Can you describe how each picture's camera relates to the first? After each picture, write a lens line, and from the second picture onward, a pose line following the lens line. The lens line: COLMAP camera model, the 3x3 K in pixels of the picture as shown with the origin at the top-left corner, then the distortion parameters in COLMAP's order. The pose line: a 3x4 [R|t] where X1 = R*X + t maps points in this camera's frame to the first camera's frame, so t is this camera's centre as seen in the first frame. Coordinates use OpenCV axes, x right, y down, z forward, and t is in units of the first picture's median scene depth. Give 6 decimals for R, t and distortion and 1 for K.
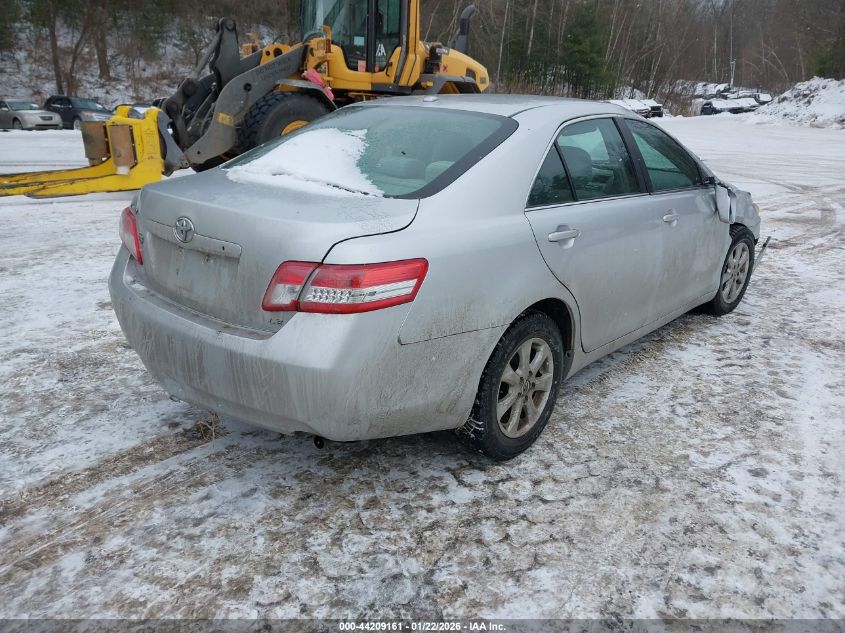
lens RADIAL K [[644.8, 0, 422.5], [0, 644.8, 316.5], [0, 0, 1]] dist [-0.000358, -0.001792]
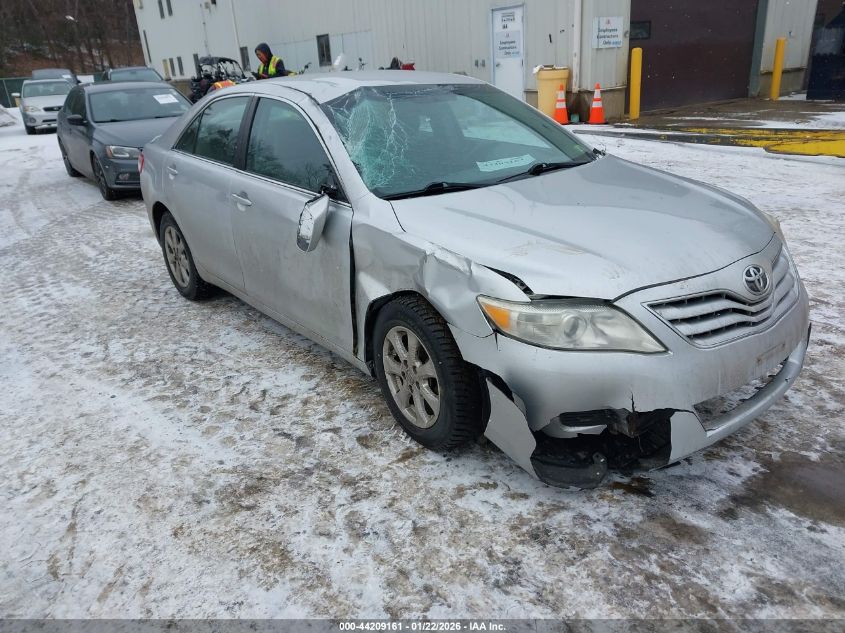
lens RADIAL K [[644.8, 0, 422.5], [0, 644.8, 316.5], [0, 0, 1]] dist [-0.000358, -0.001792]
pose [[-0.144507, 0.350762, -0.925248, 1.359206], [-0.274827, 0.884046, 0.378065, -0.455457], [0.950572, 0.308916, -0.031352, 1.379752]]
